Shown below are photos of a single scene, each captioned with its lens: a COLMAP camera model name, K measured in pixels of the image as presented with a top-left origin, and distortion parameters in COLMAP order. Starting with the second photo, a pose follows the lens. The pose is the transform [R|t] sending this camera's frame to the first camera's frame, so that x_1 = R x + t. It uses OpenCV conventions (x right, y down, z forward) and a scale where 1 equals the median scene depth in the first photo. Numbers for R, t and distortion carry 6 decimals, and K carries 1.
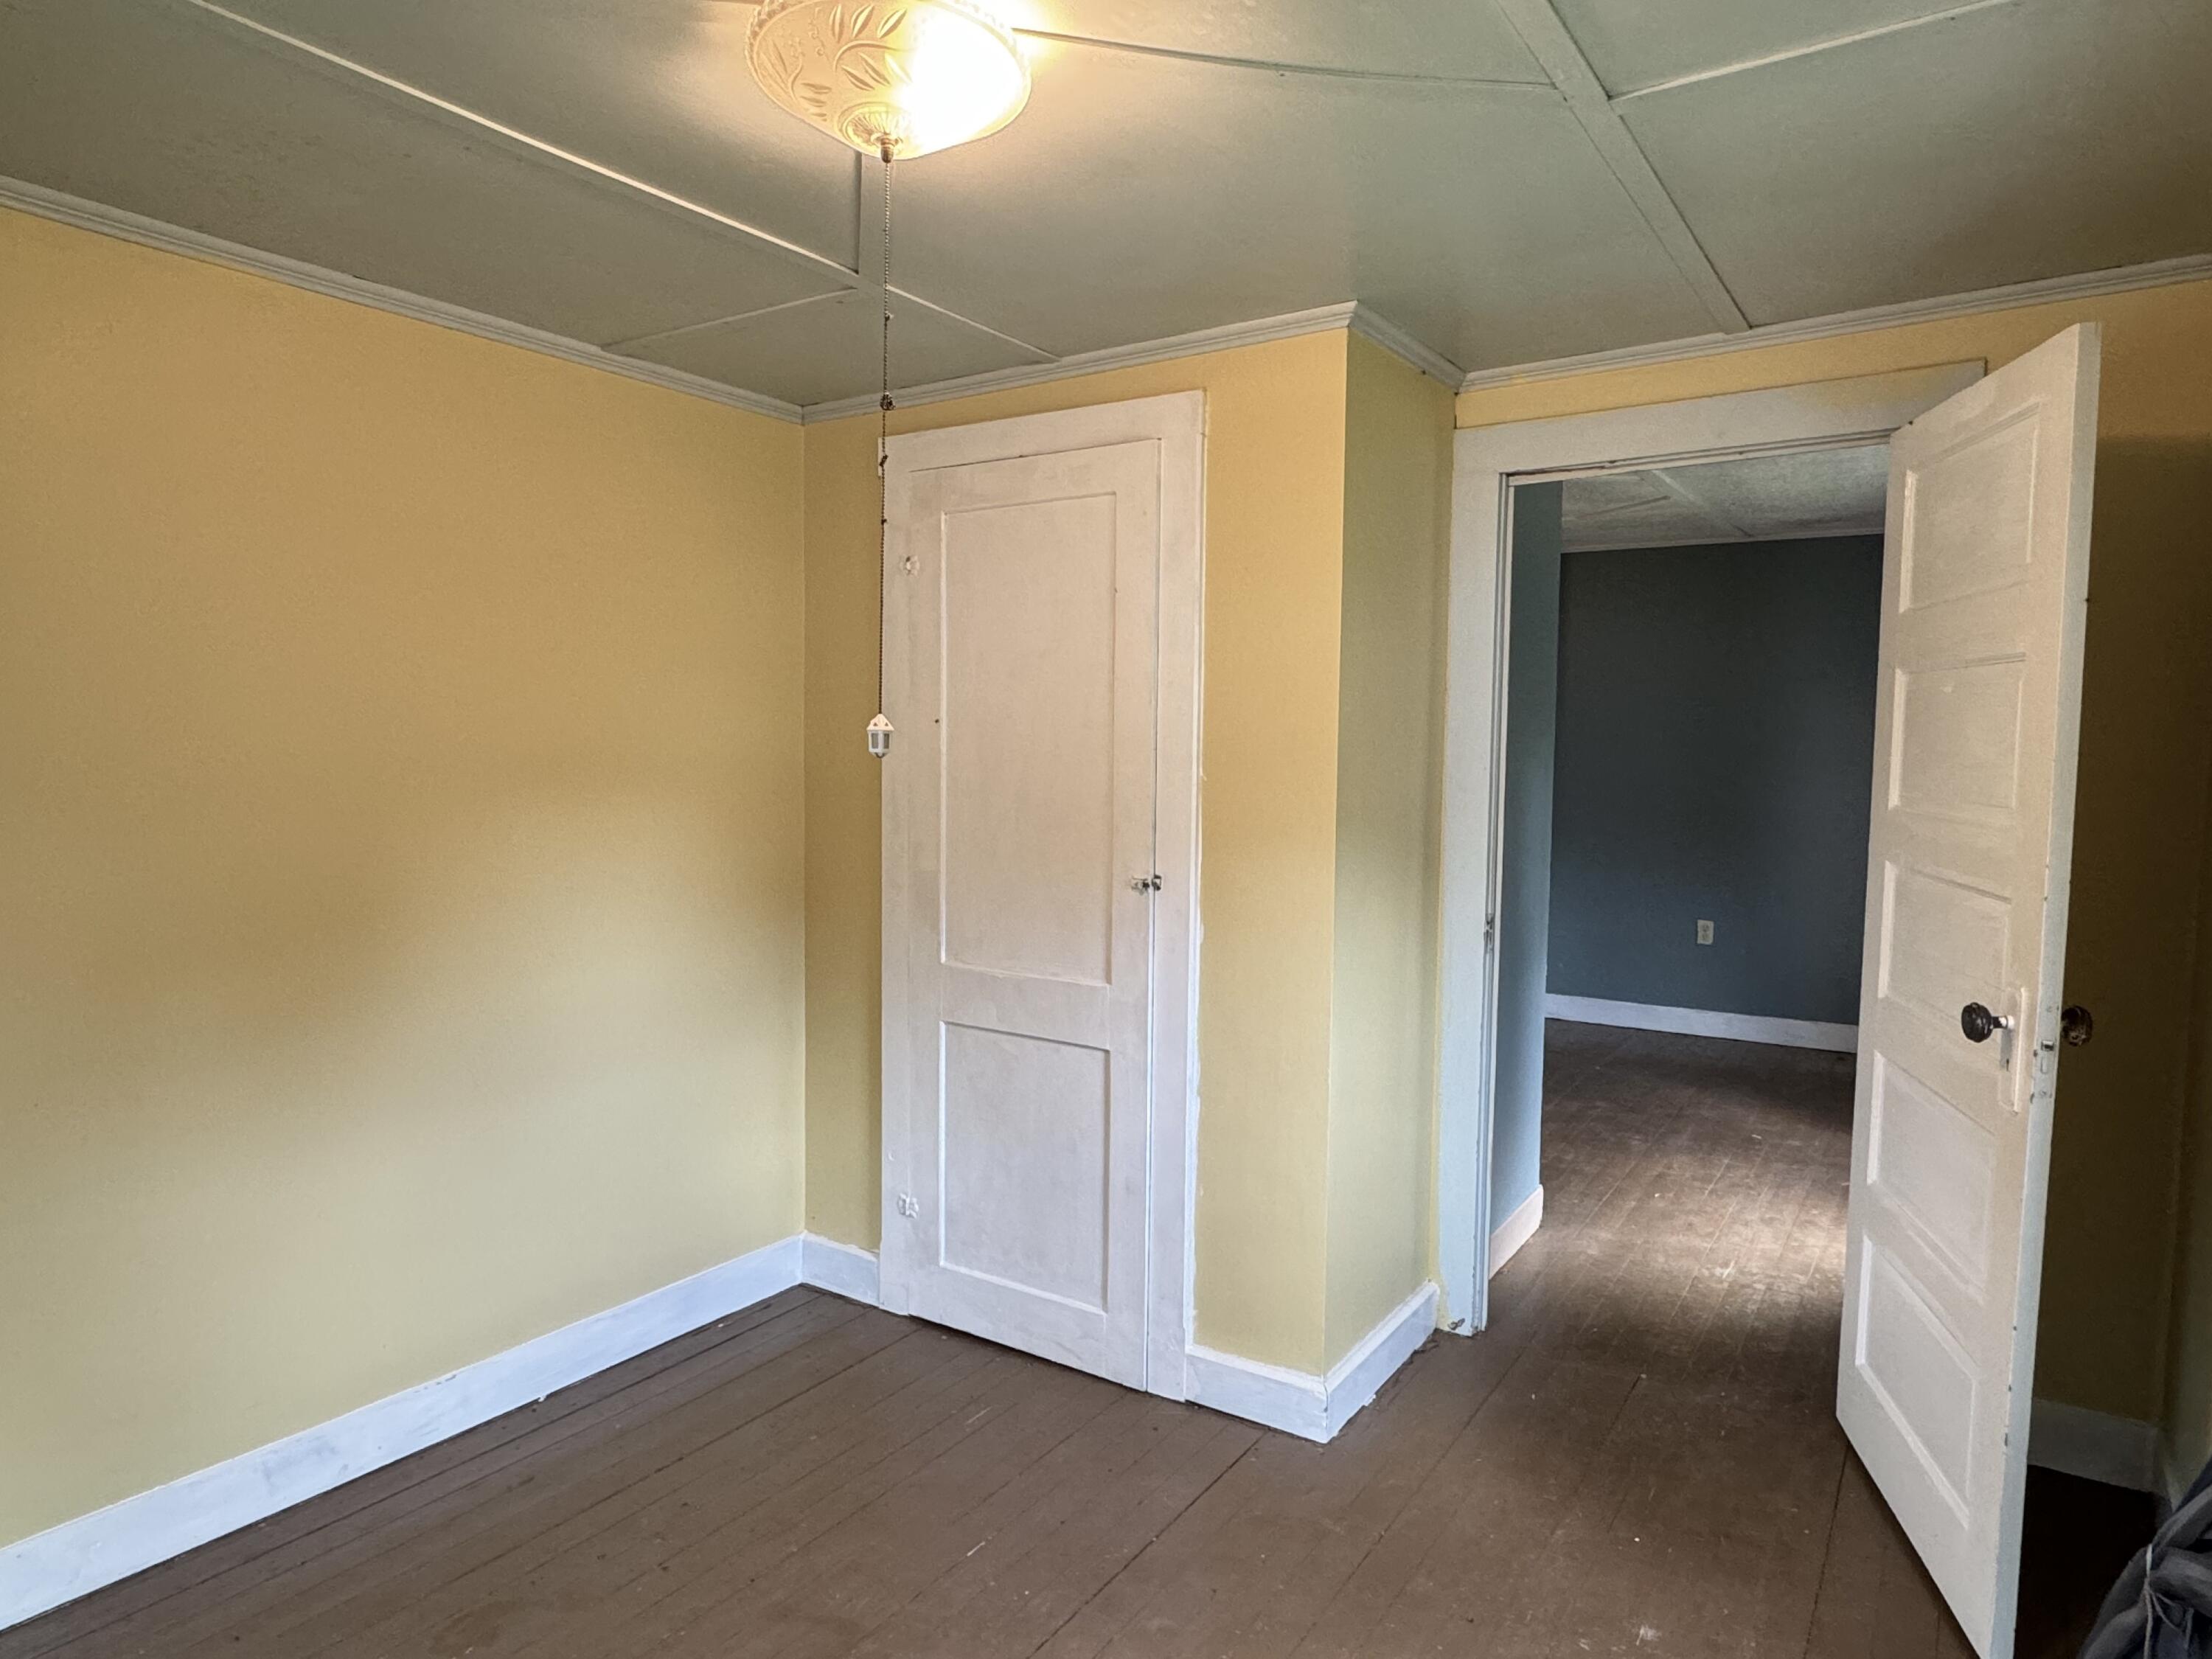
lens RADIAL K [[1346.2, 0, 1104.2], [0, 1346.2, 830.8], [0, 0, 1]] dist [0.000768, 0.000110]
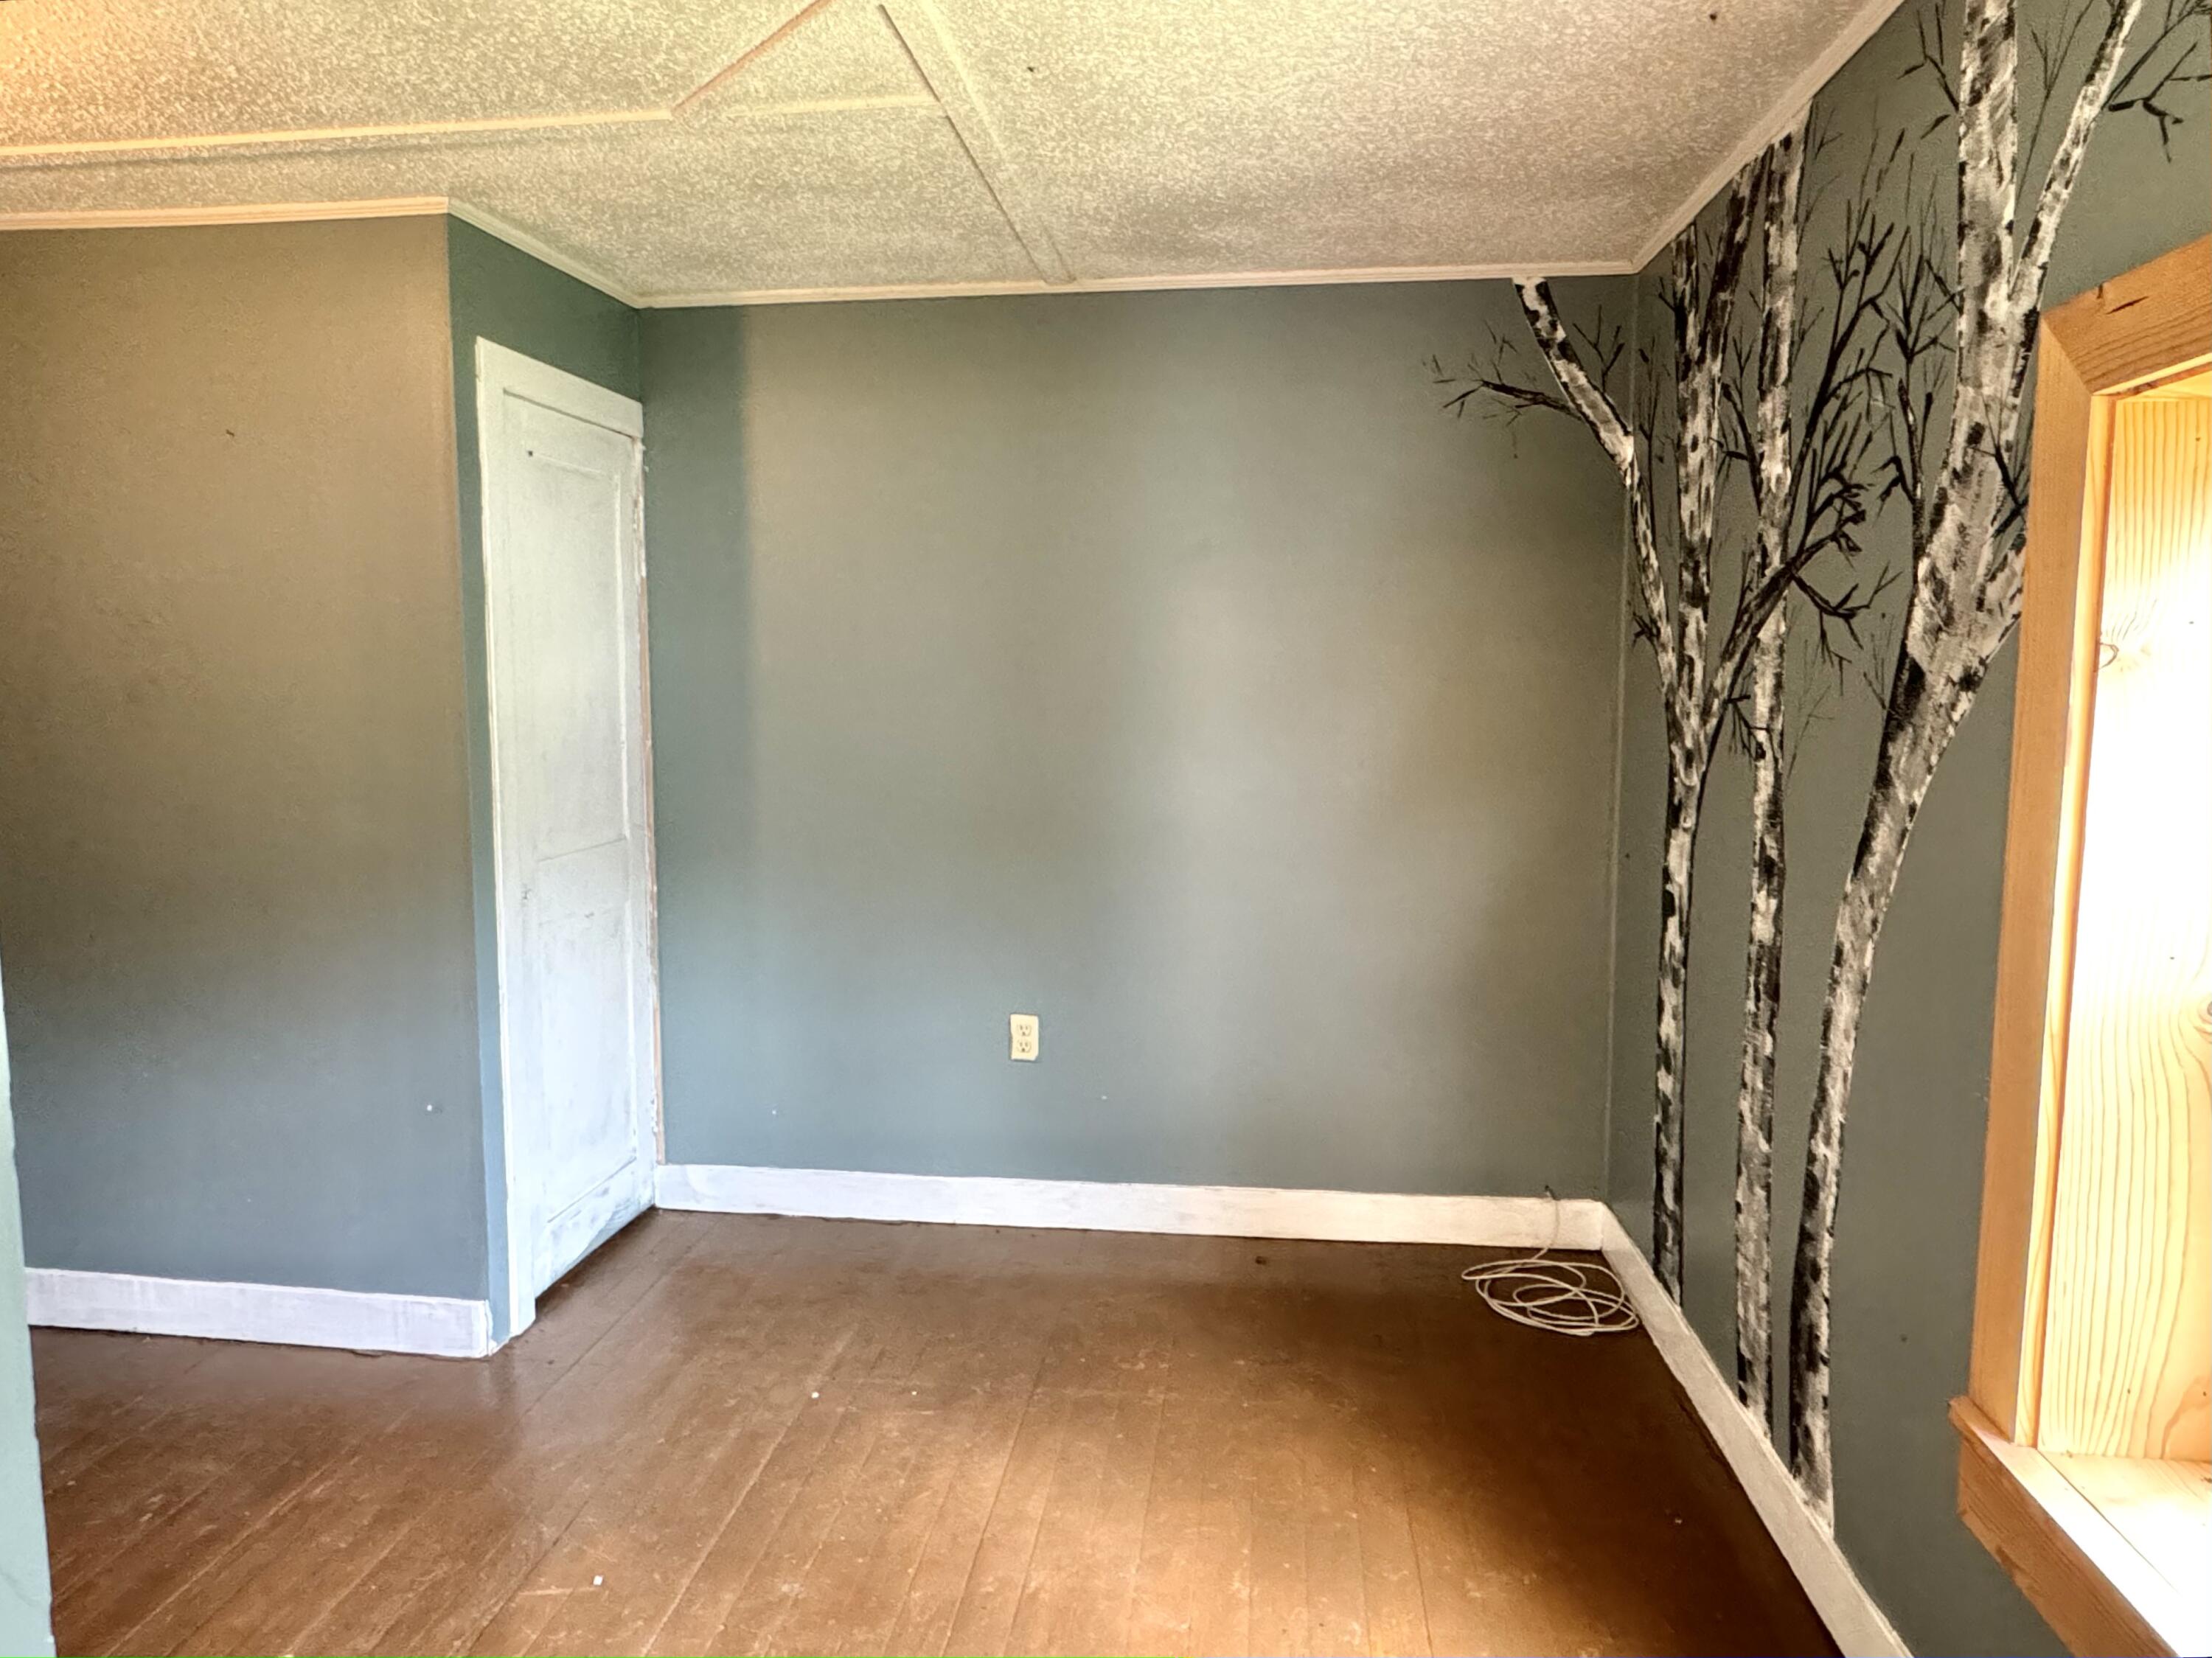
lens RADIAL K [[1346.1, 0, 1105.0], [0, 1346.1, 819.4], [0, 0, 1]] dist [0.000768, 0.000110]
pose [[0.892688, -0.053197, 0.447524, 0.245672], [0.036347, 0.998273, 0.046161, -0.032028], [-0.449206, -0.024941, 0.893080, 0.522906]]
